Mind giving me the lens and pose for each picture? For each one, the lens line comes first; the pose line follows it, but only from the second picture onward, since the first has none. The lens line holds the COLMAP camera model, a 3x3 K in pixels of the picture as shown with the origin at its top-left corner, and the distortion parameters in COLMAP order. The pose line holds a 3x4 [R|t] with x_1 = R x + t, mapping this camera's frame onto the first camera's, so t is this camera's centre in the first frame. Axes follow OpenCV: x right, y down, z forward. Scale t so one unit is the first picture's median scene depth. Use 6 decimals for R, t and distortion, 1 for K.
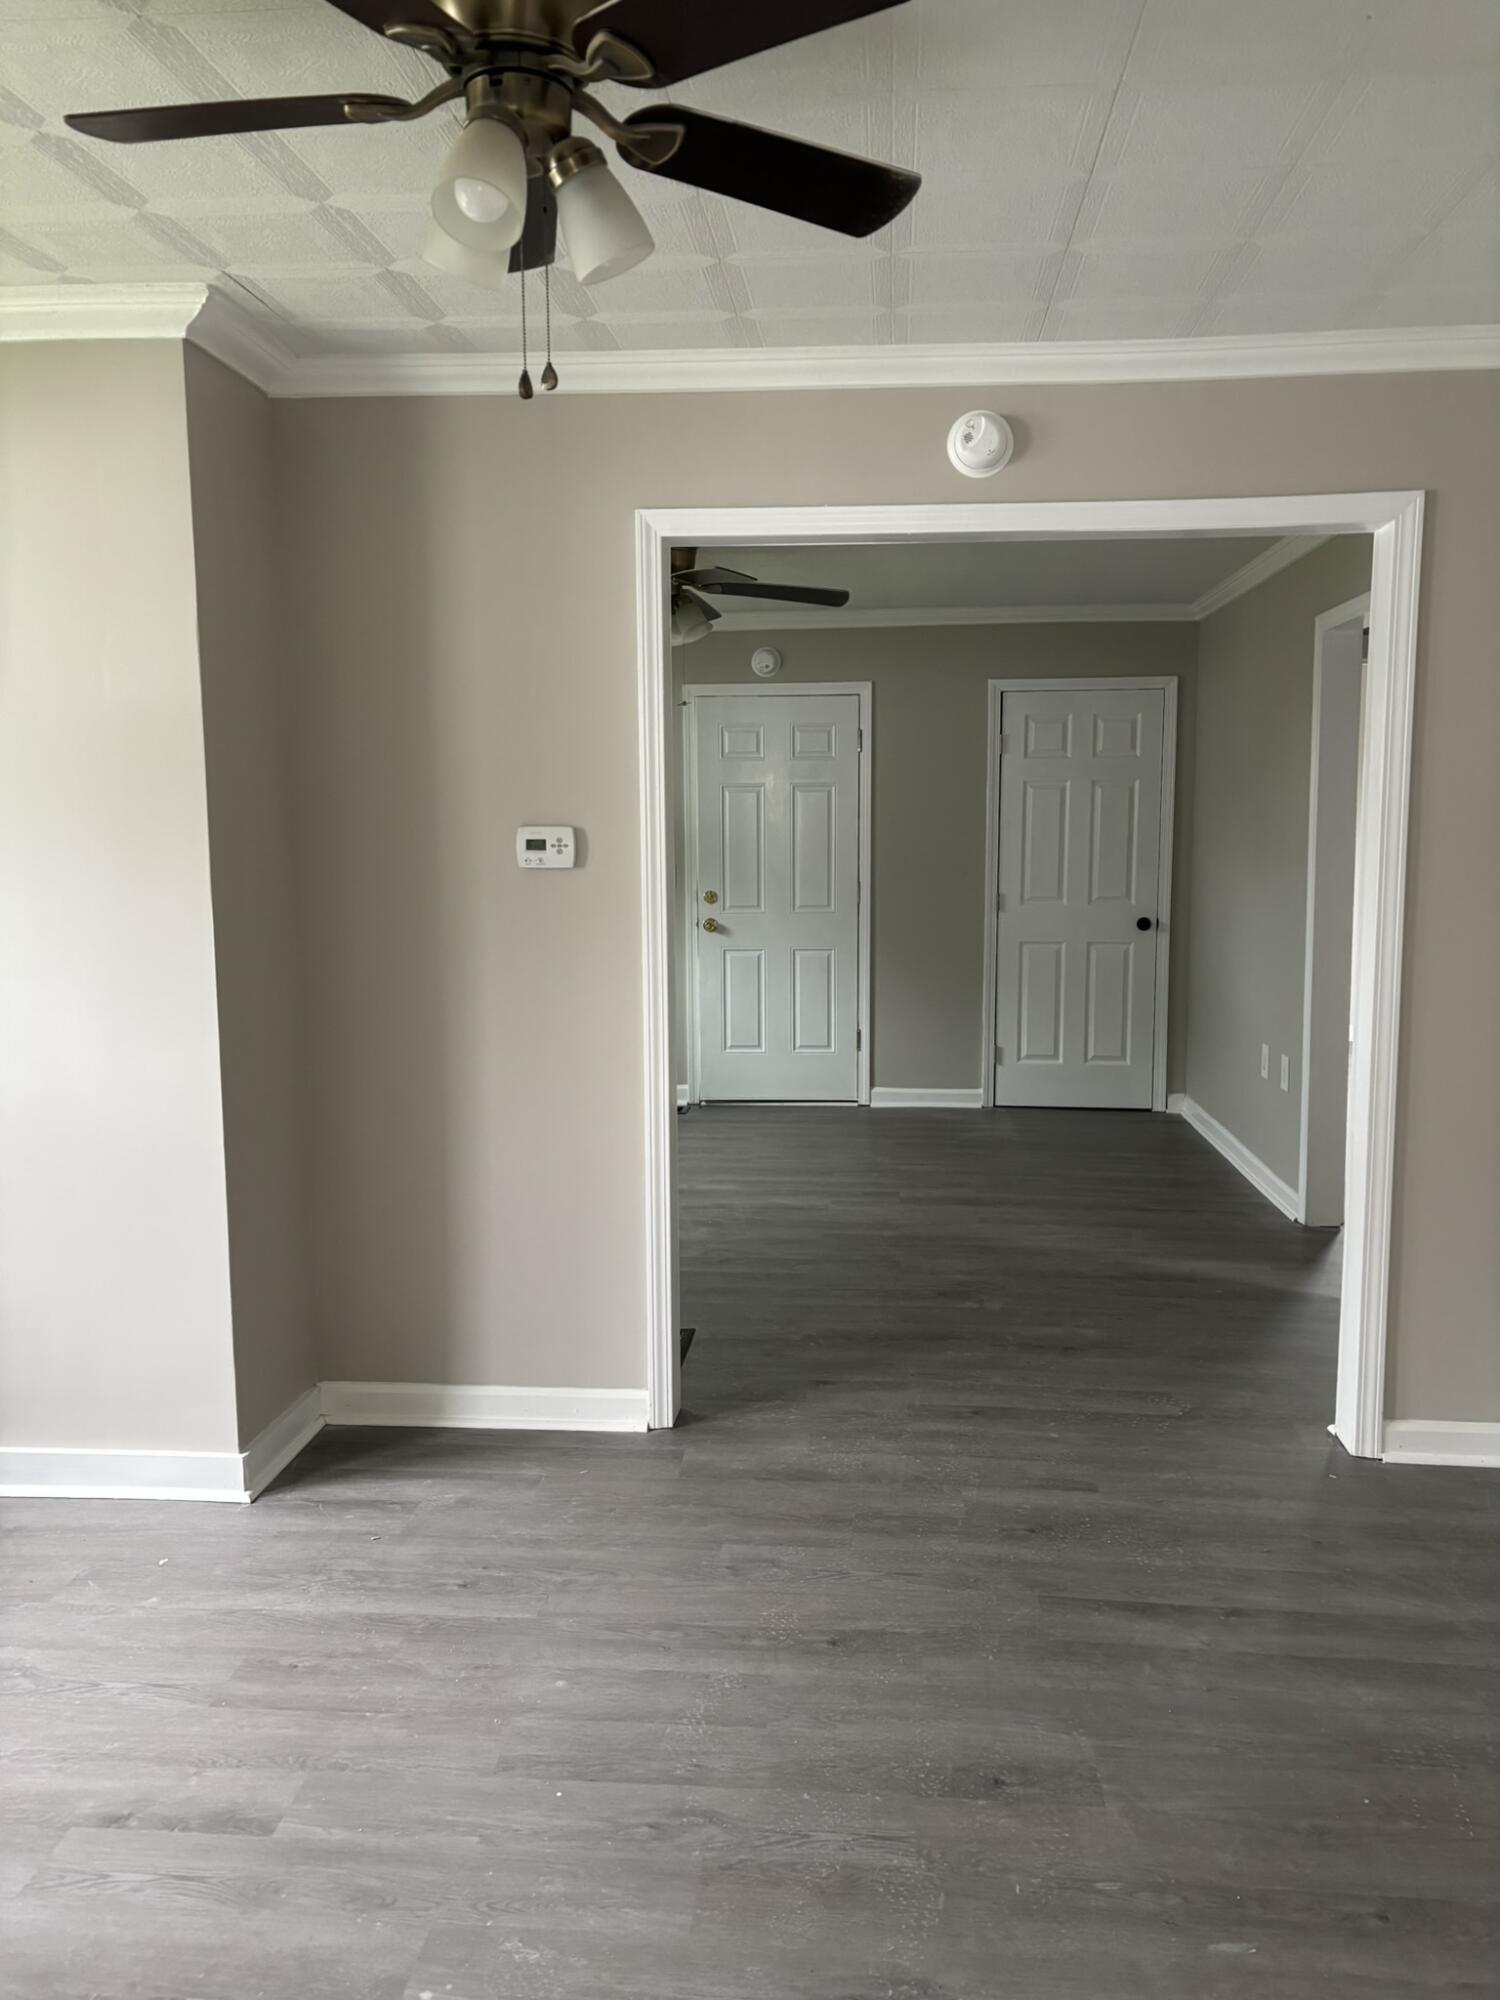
lens RADIAL K [[1503.3, 0, 750.0], [0, 1503.3, 1000.0], [0, 0, 1]] dist [0.003321, 0.003672]
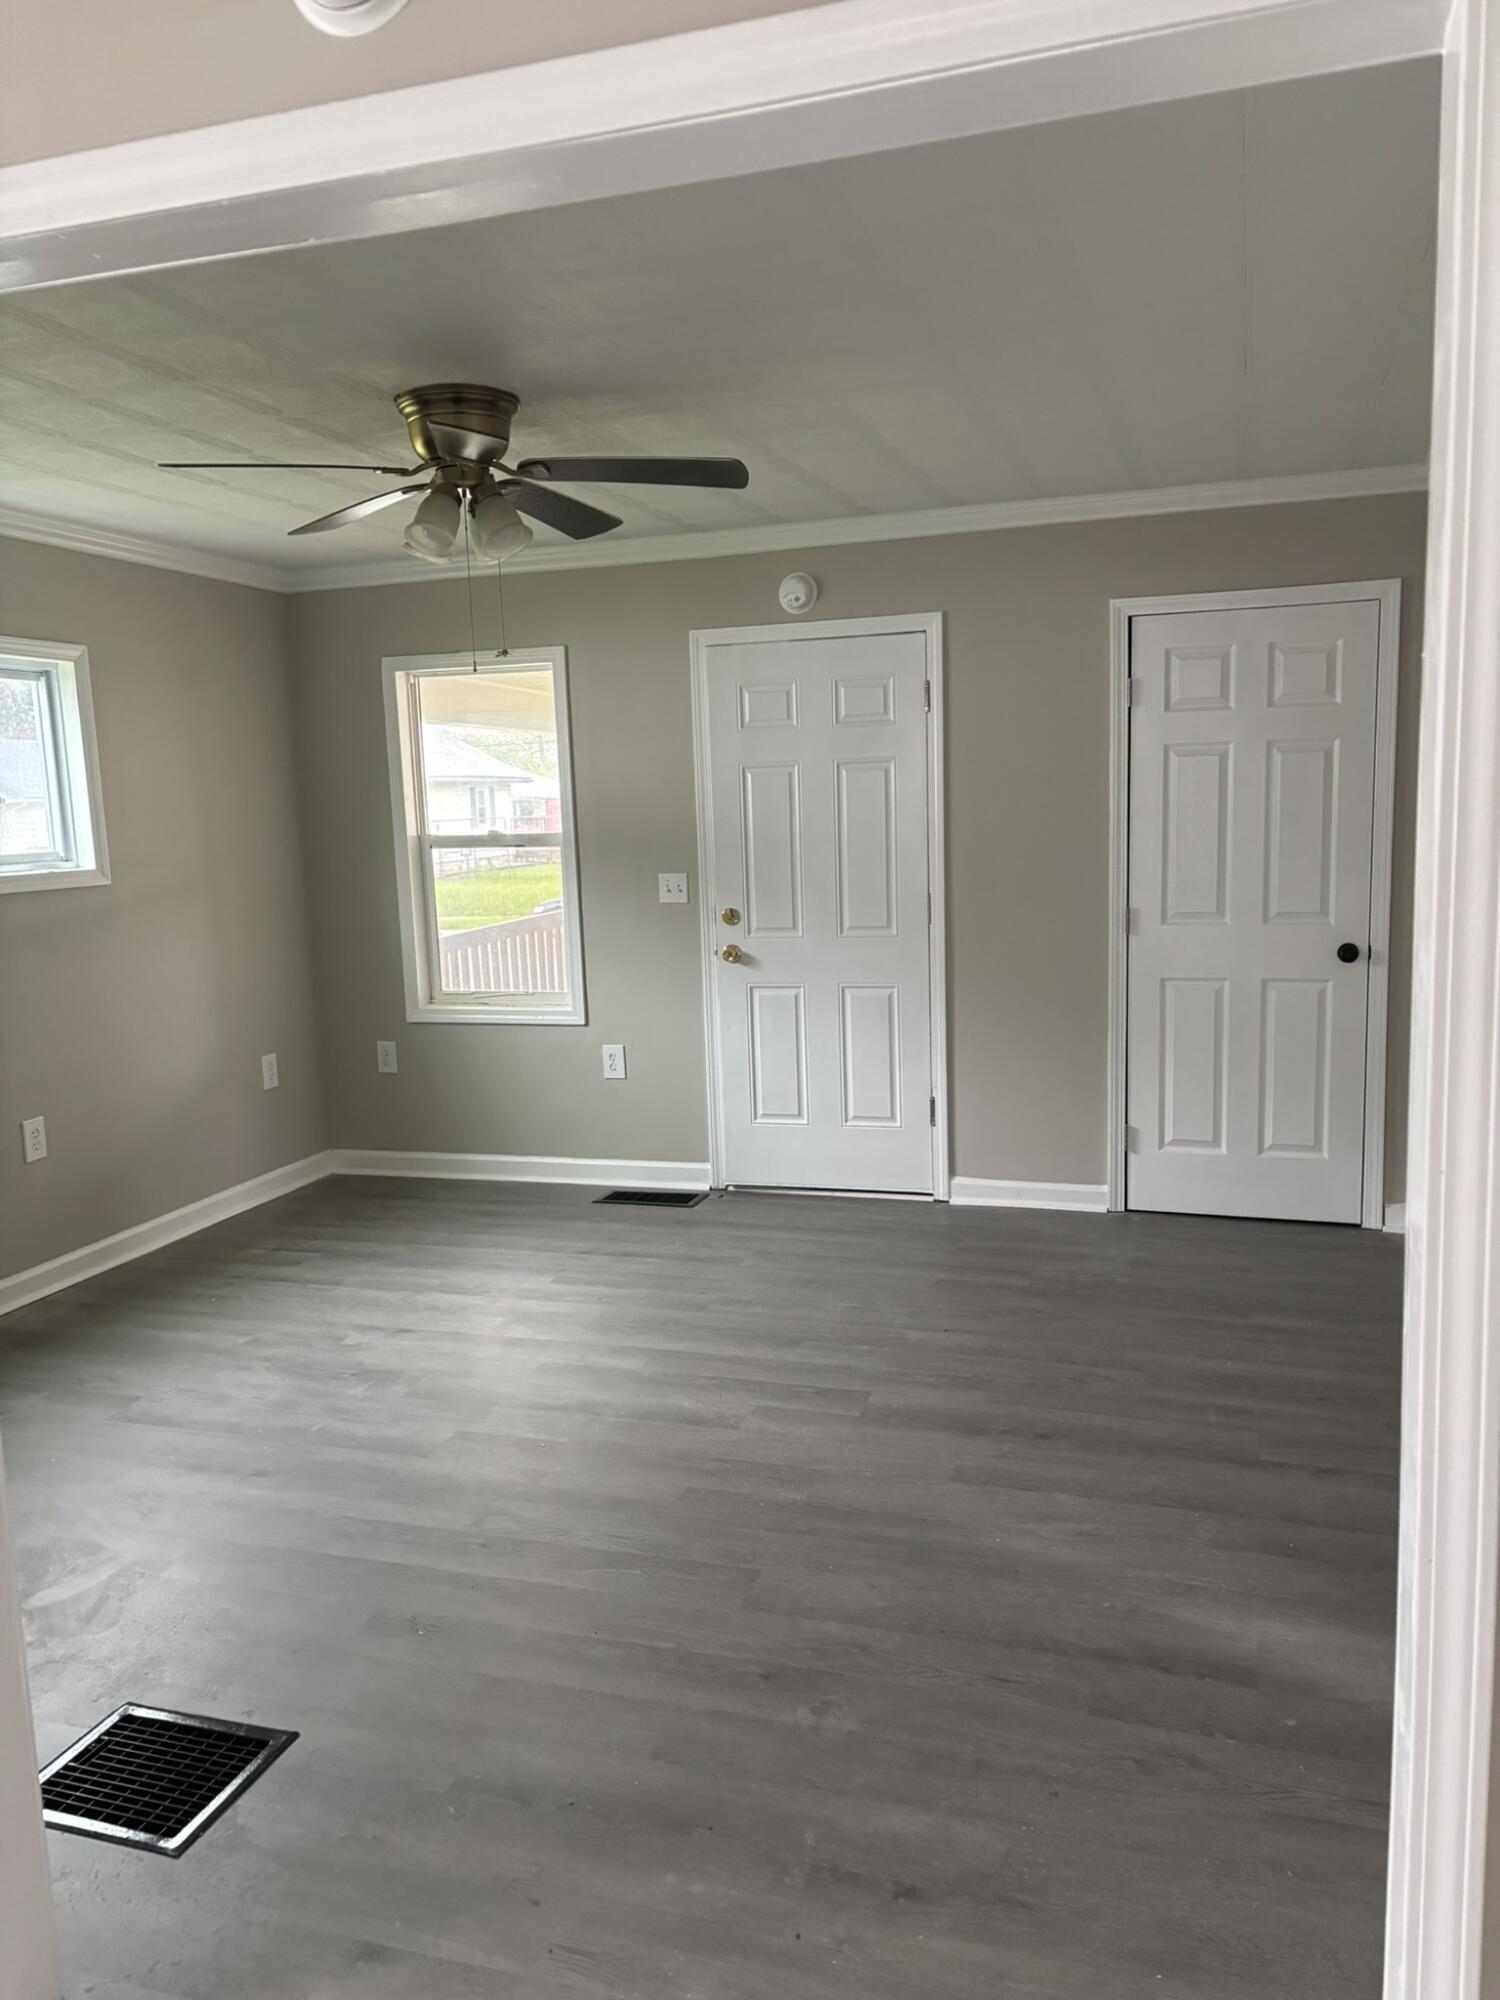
lens RADIAL K [[1503.3, 0, 750.0], [0, 1503.3, 1000.0], [0, 0, 1]] dist [0.003321, 0.003672]
pose [[0.971909, 0.005617, -0.235290, 0.159274], [0.001919, 0.999493, 0.031789, -0.051071], [0.235349, -0.031347, 0.971405, 0.281122]]
